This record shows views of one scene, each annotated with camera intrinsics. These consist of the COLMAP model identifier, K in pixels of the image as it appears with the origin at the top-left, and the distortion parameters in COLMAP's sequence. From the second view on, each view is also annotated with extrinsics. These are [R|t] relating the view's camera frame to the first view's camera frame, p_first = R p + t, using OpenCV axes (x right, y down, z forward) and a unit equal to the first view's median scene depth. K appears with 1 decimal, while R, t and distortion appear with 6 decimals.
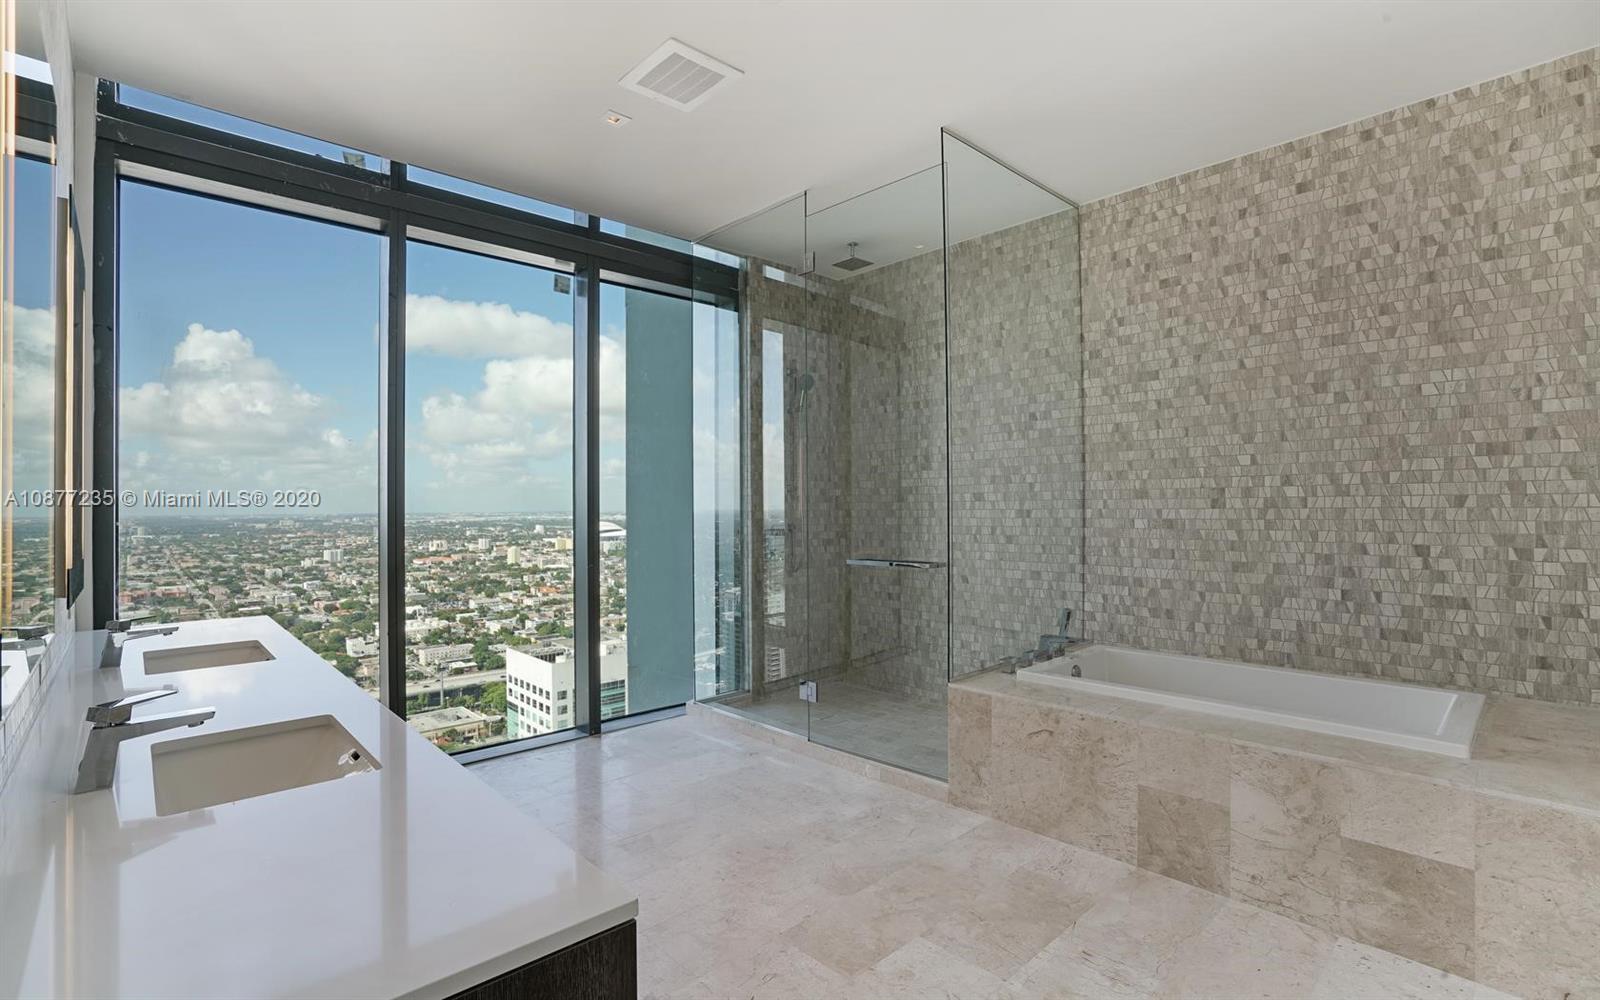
lens RADIAL K [[731.7, 0, 809.2], [0, 731.7, 476.4], [0, 0, 1]] dist [-0.022333, 0.005301]
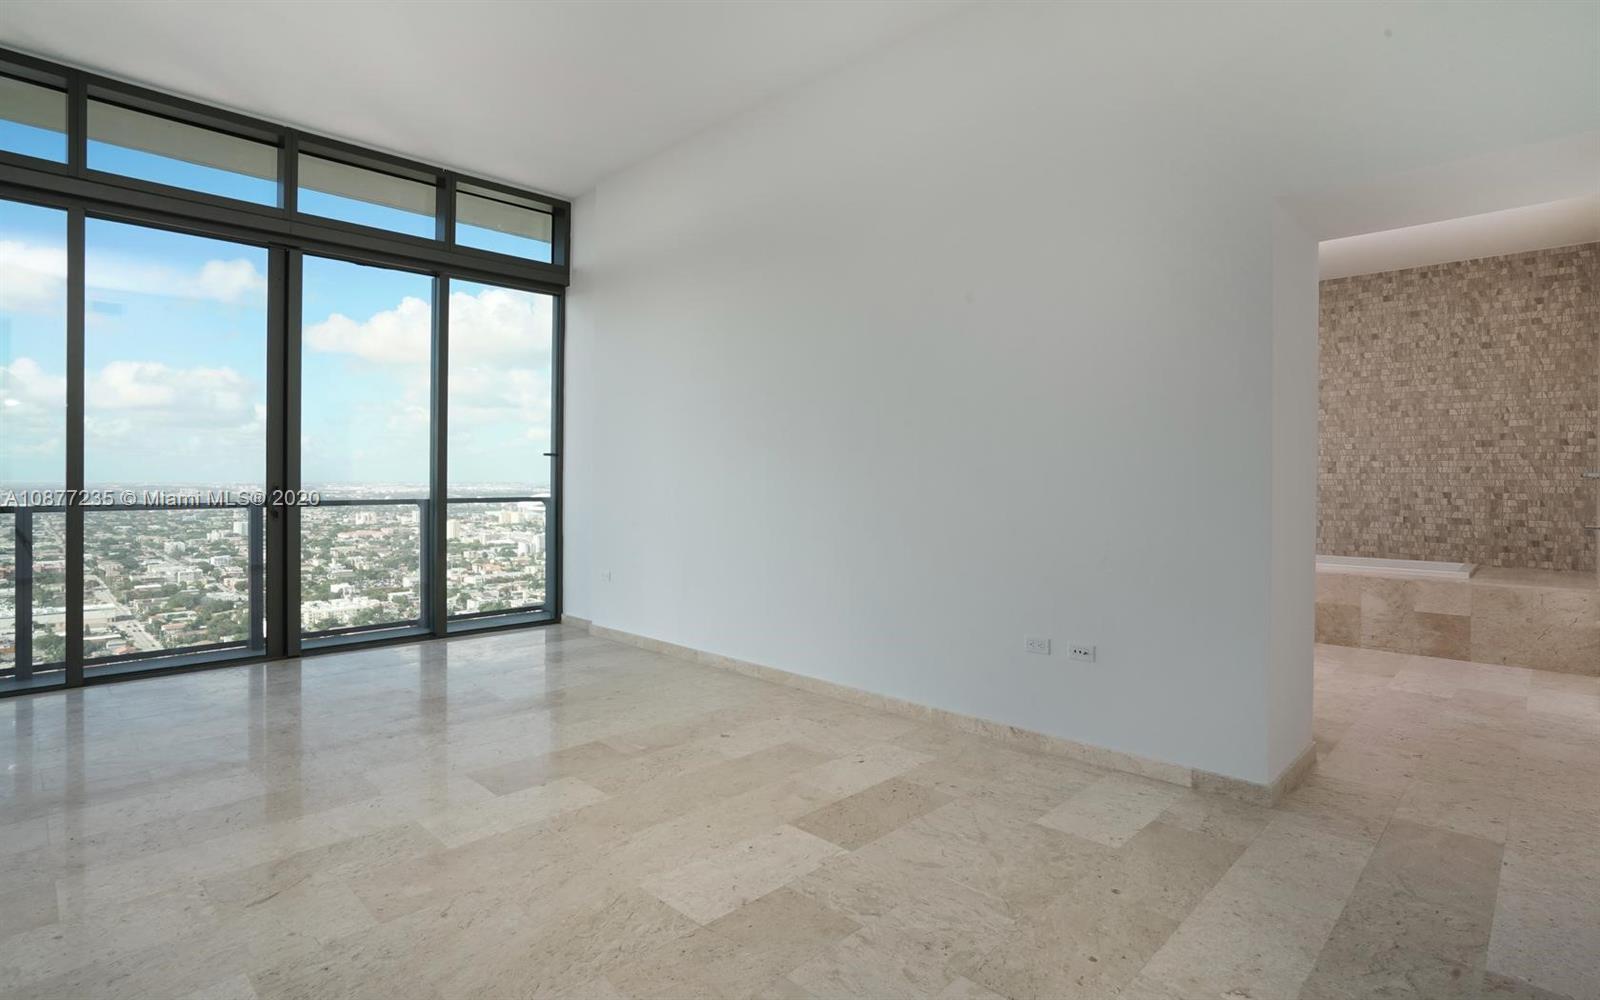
lens RADIAL K [[779.8, 0, 803.0], [0, 779.8, 456.6], [0, 0, 1]] dist [-0.008465, 0.003509]
pose [[0.999271, 0.015244, 0.034999, -0.931336], [-0.015574, 0.999837, 0.009184, 0.006927], [-0.034853, -0.009722, 0.999345, -0.998187]]
